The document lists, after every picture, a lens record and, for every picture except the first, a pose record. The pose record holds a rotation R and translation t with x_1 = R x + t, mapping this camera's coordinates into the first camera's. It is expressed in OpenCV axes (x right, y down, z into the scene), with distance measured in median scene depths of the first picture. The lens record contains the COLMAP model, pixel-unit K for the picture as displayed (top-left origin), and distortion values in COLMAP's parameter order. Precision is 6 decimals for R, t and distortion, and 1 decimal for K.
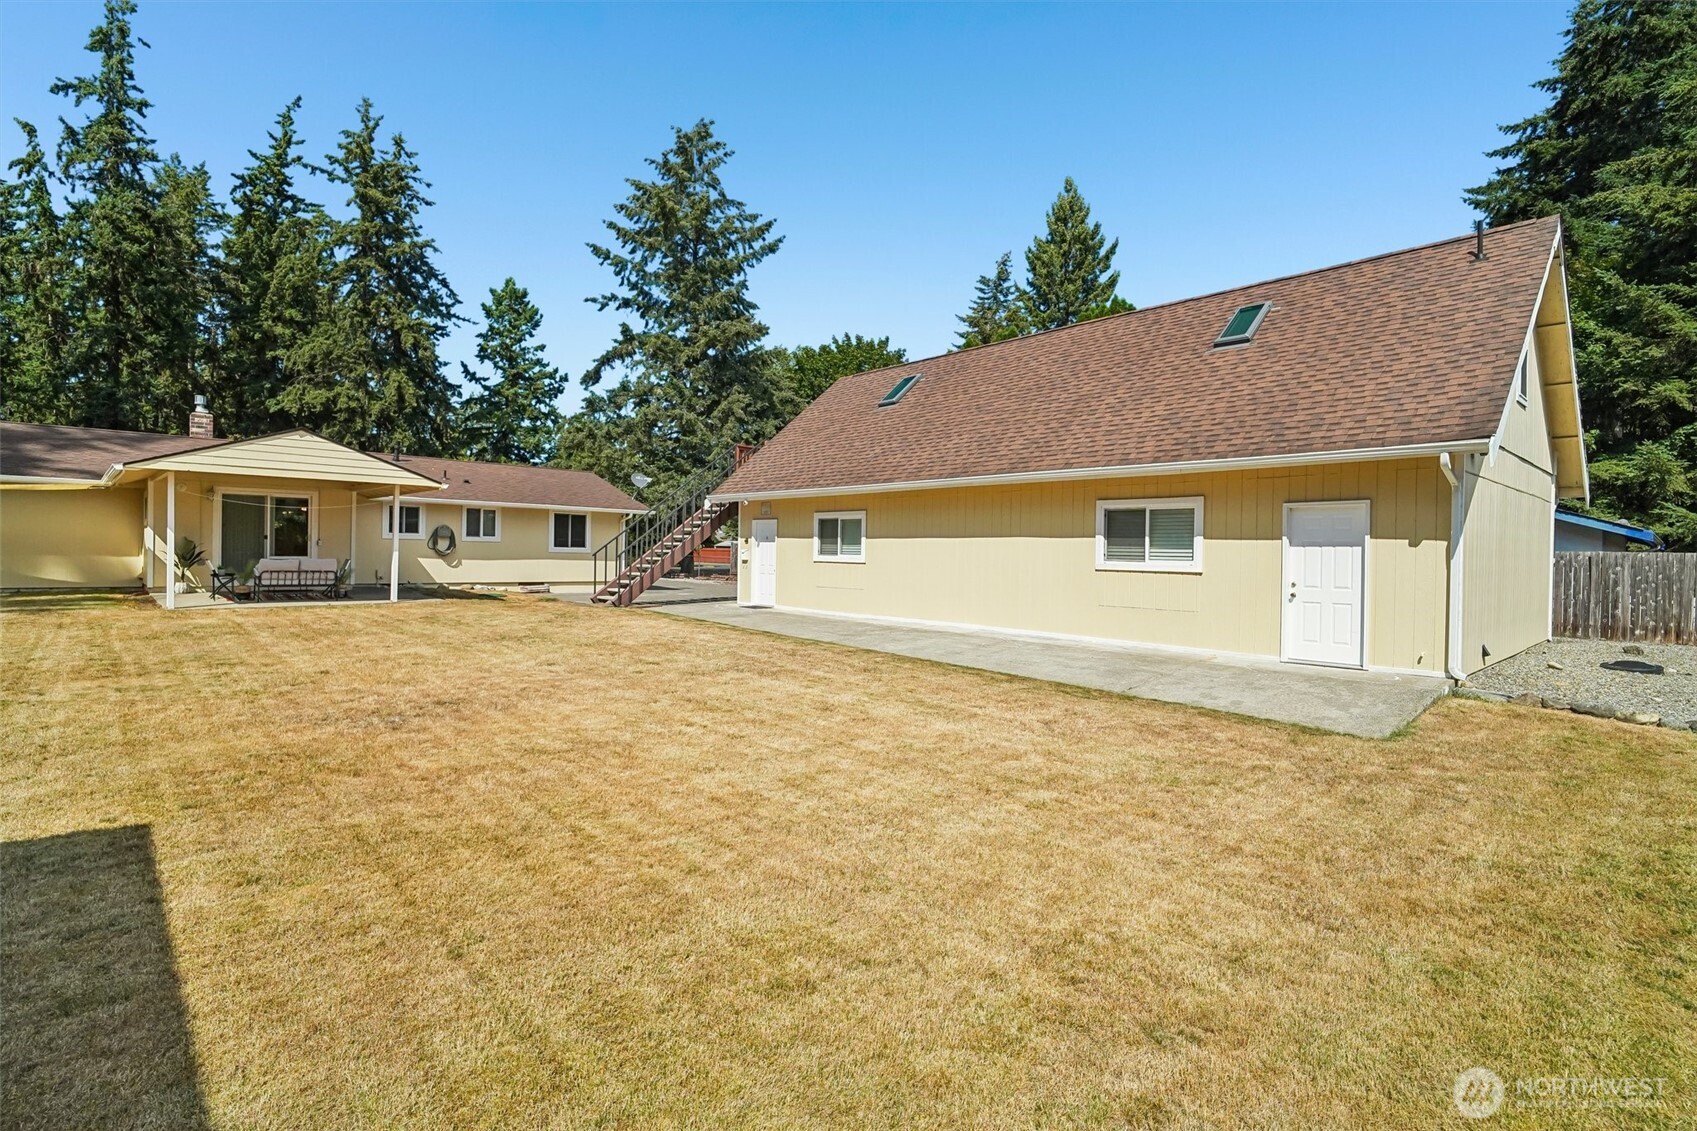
lens RADIAL K [[796.1, 0, 846.3], [0, 796.1, 558.3], [0, 0, 1]] dist [-0.026569, 0.016649]
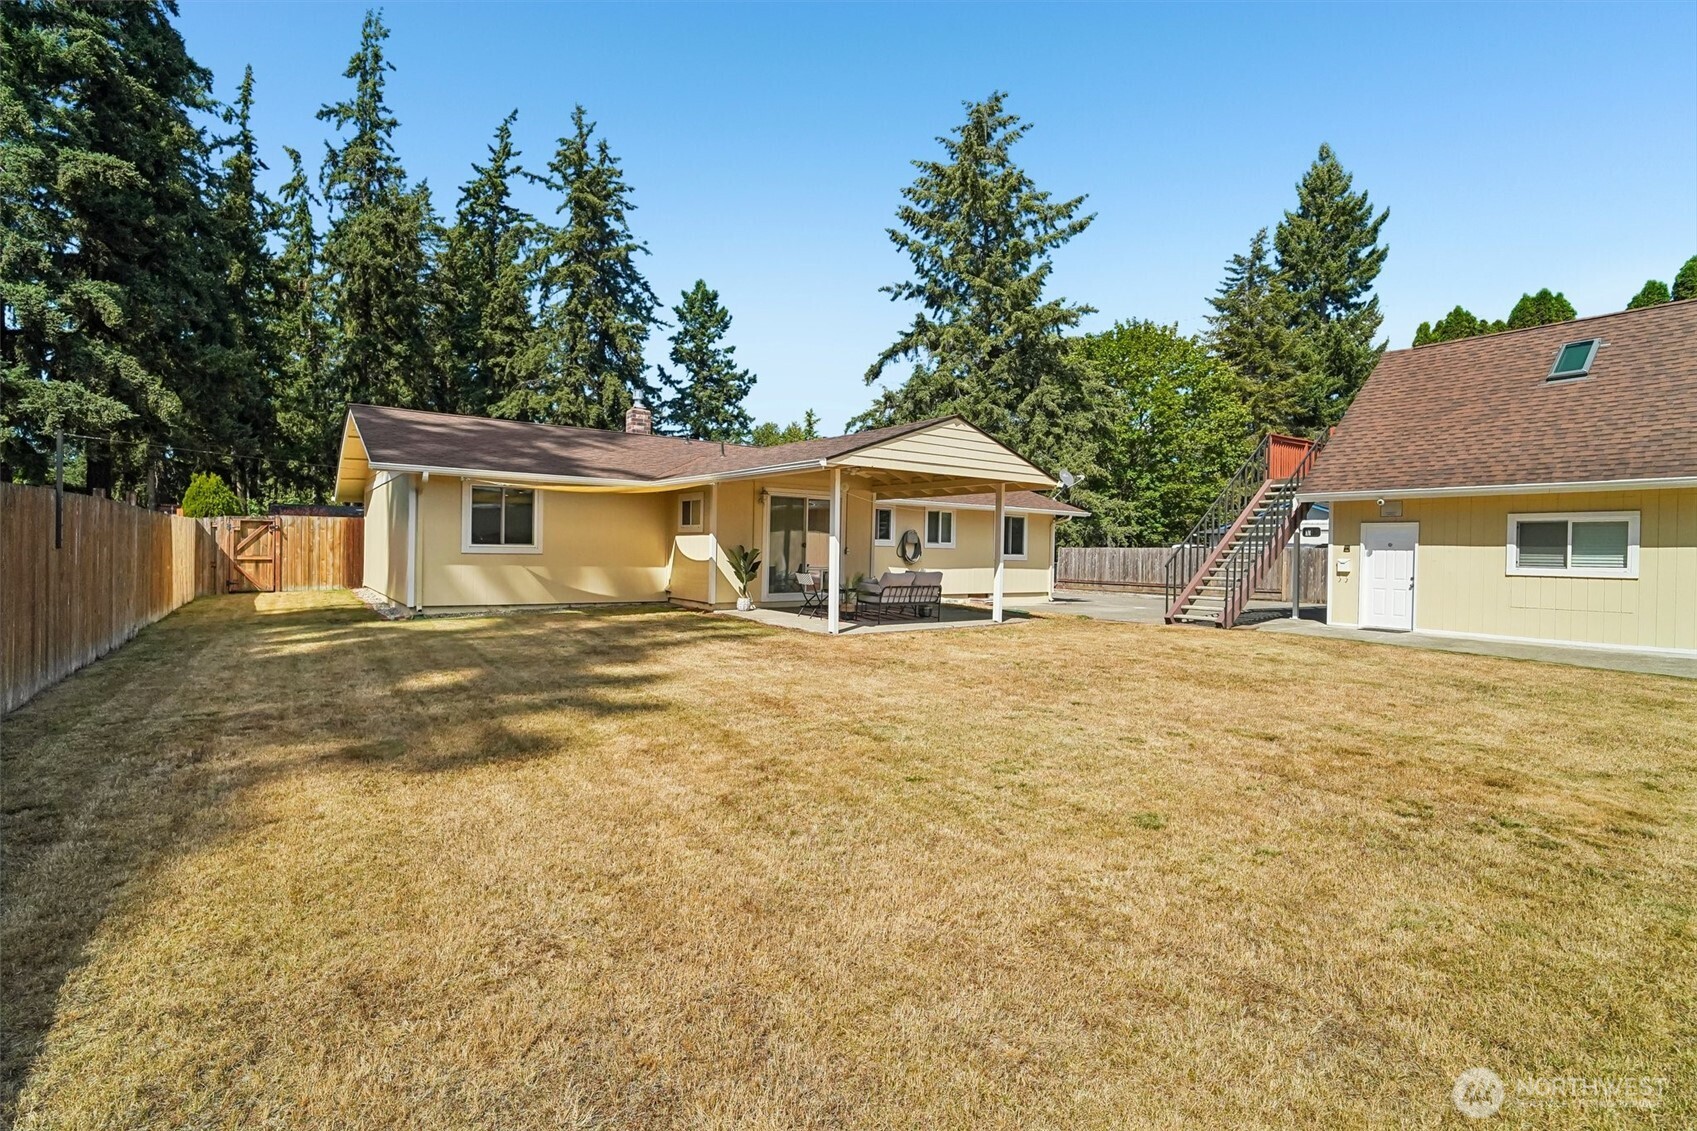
lens RADIAL K [[799.2, 0, 850.9], [0, 799.2, 556.3], [0, 0, 1]] dist [-0.018998, 0.011242]
pose [[0.993298, 0.000183, -0.115578, -0.170700], [-0.000702, 0.999990, -0.004452, -0.003026], [0.115576, 0.004503, 0.993288, 0.036988]]
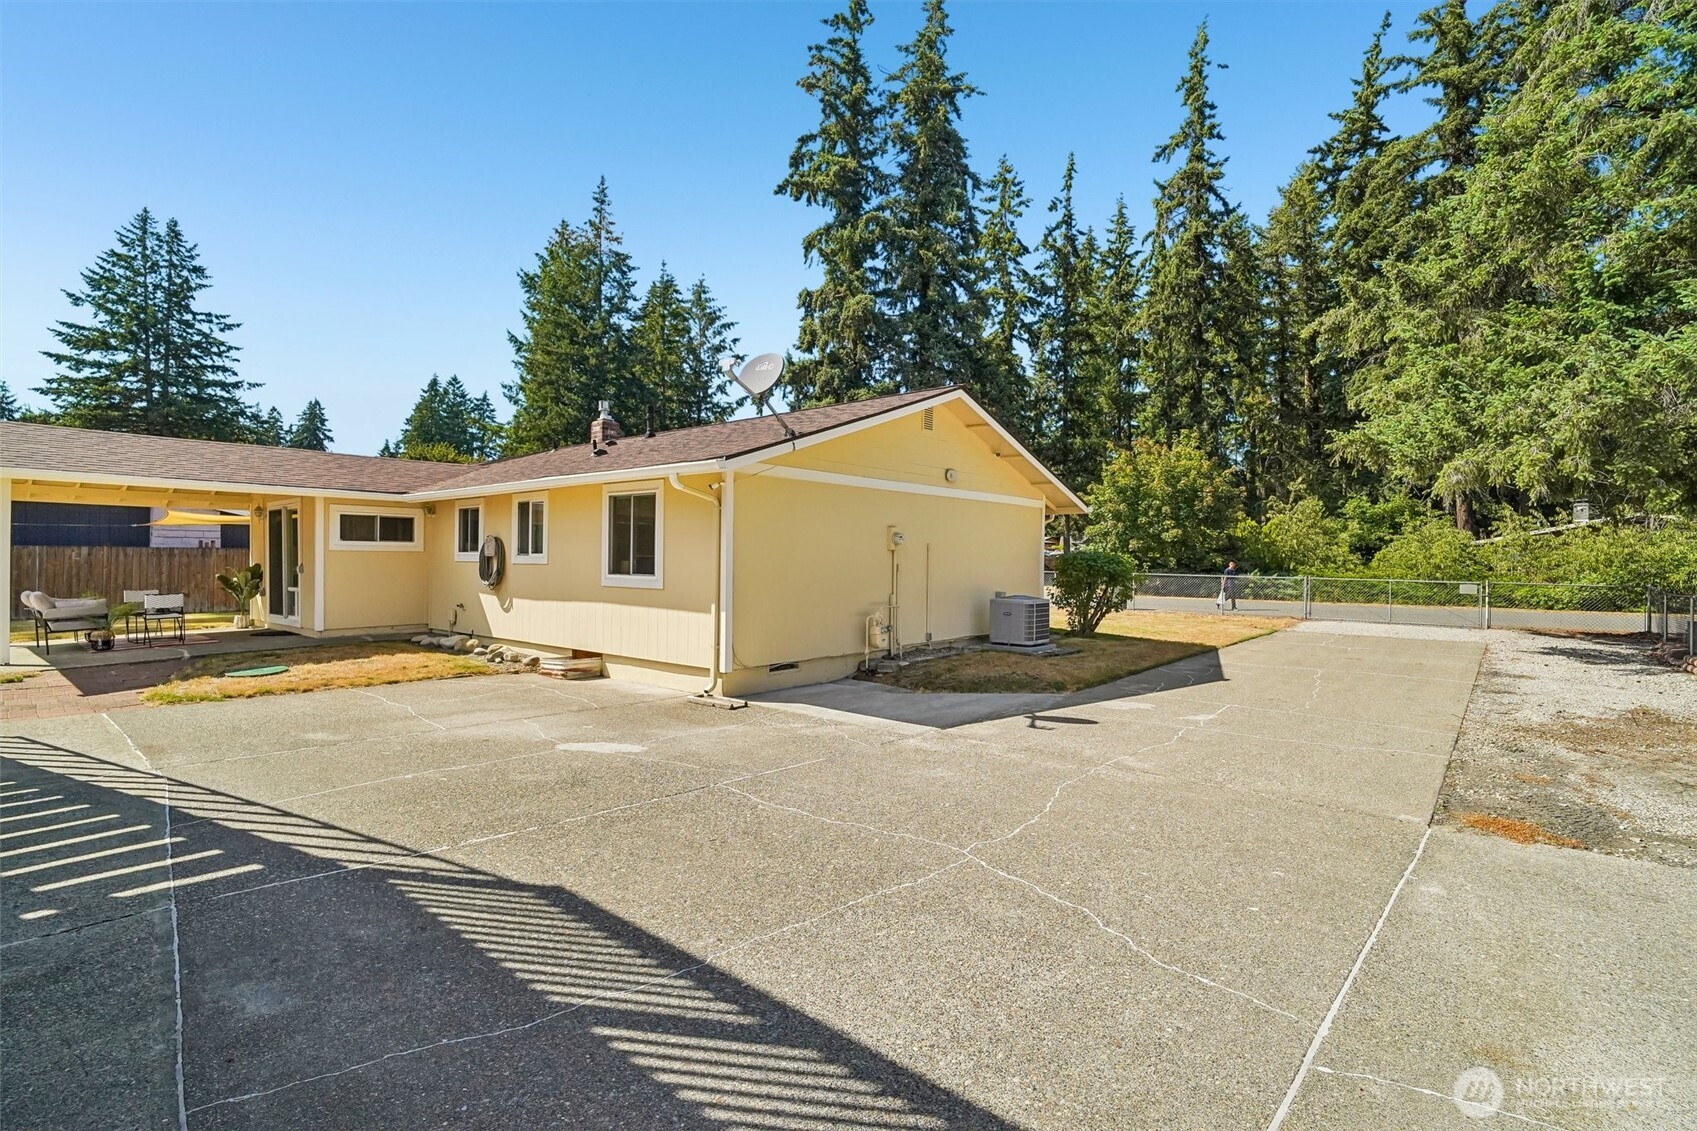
lens RADIAL K [[799.2, 0, 850.9], [0, 799.2, 556.3], [0, 0, 1]] dist [-0.018998, 0.011242]
pose [[0.123100, -0.021909, -0.992152, 0.033231], [-0.010254, 0.999675, -0.023347, -0.006030], [0.992341, 0.013048, 0.122835, 0.428806]]
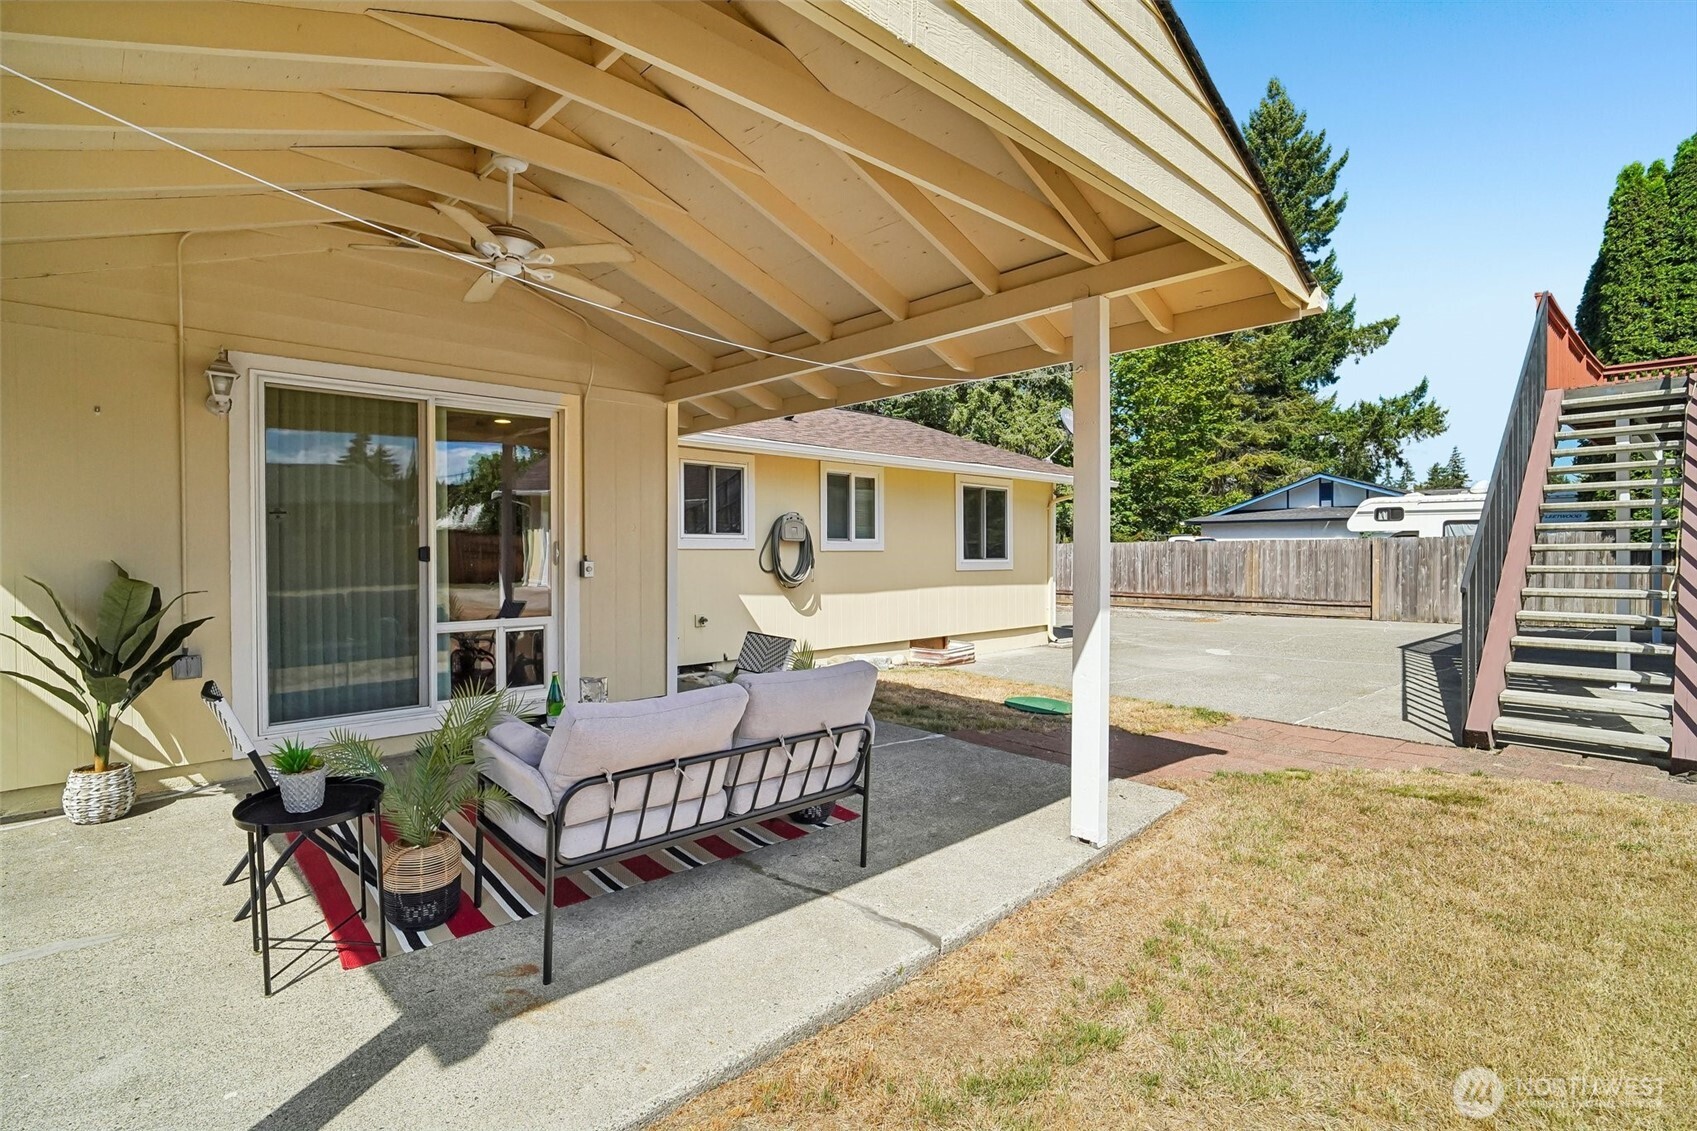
lens RADIAL K [[790.2, 0, 848.5], [0, 790.2, 565.5], [0, 0, 1]] dist [-0.000522, -0.000089]
pose [[0.999777, -0.020475, -0.005161, -0.172477], [0.020527, 0.999735, 0.010426, -0.006645], [0.004946, -0.010530, 0.999932, 0.213166]]
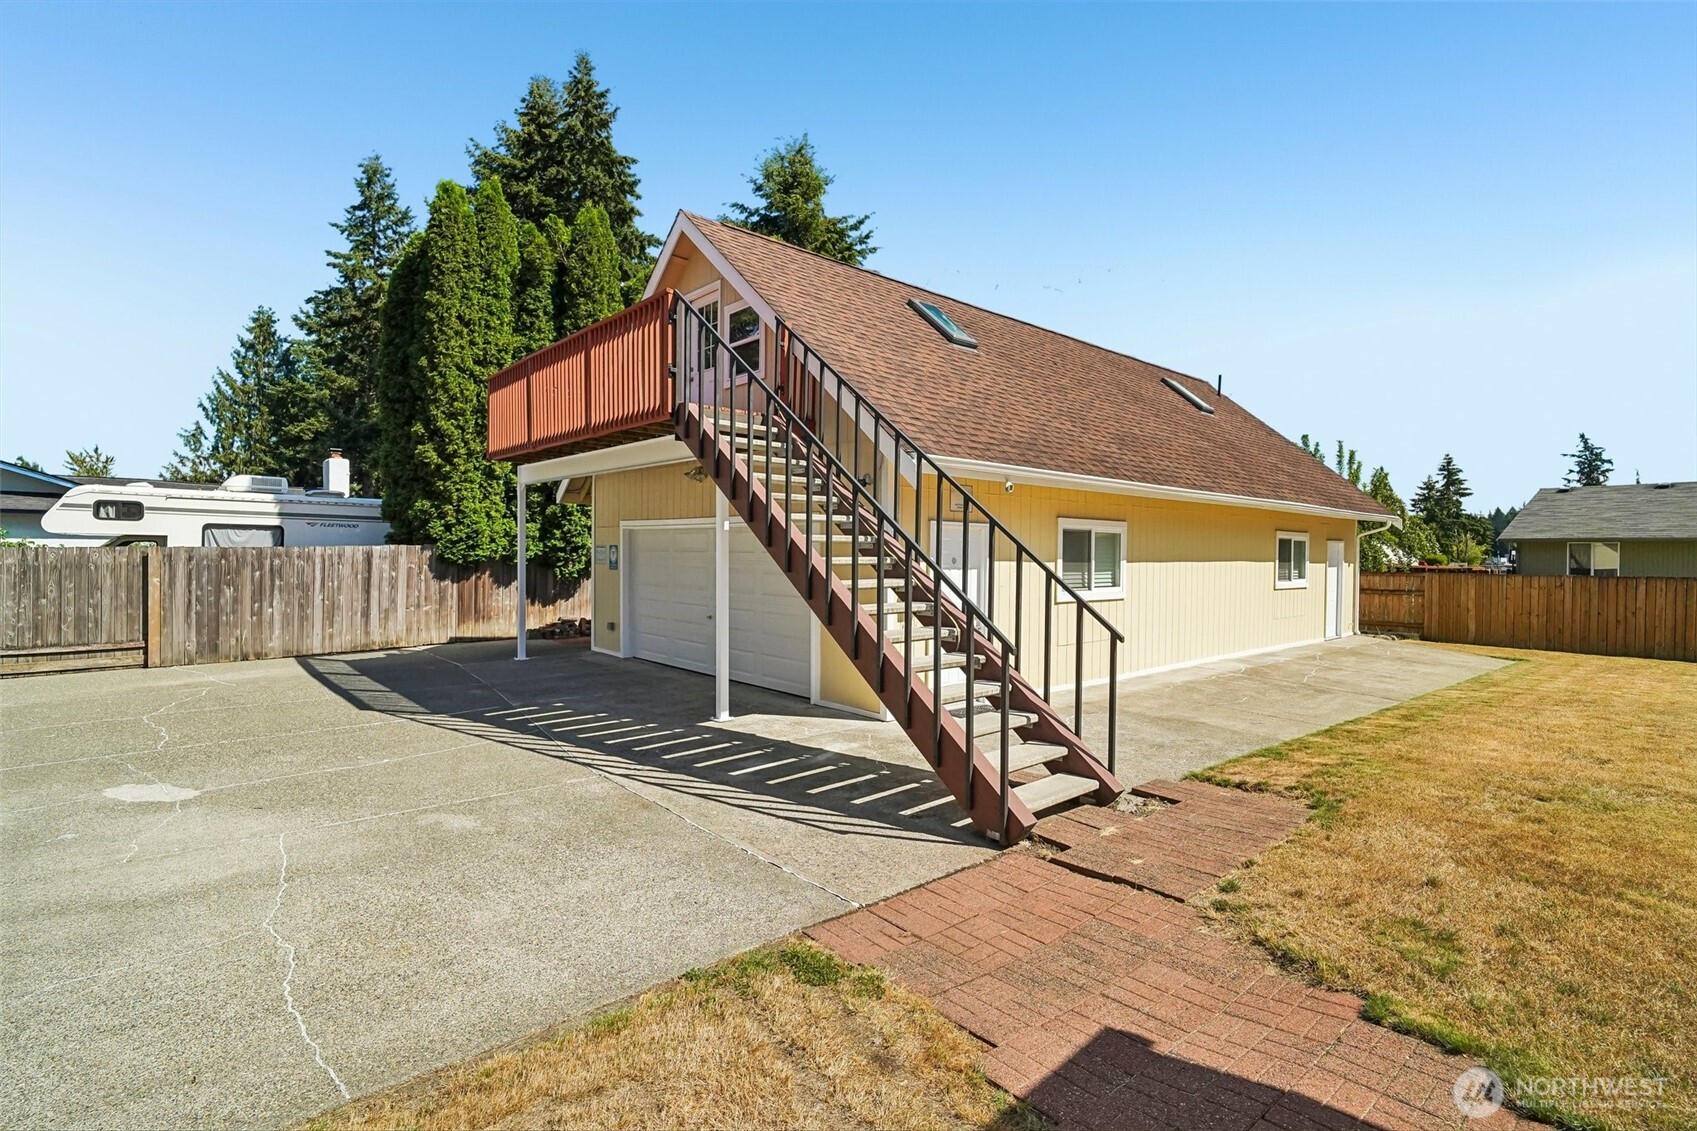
lens RADIAL K [[796.1, 0, 846.3], [0, 796.1, 558.3], [0, 0, 1]] dist [-0.026569, 0.016649]
pose [[0.018173, -0.020867, 0.999617, -0.173608], [-0.002238, 0.999779, 0.020911, -0.011169], [-0.999832, -0.002617, 0.018122, 0.324973]]
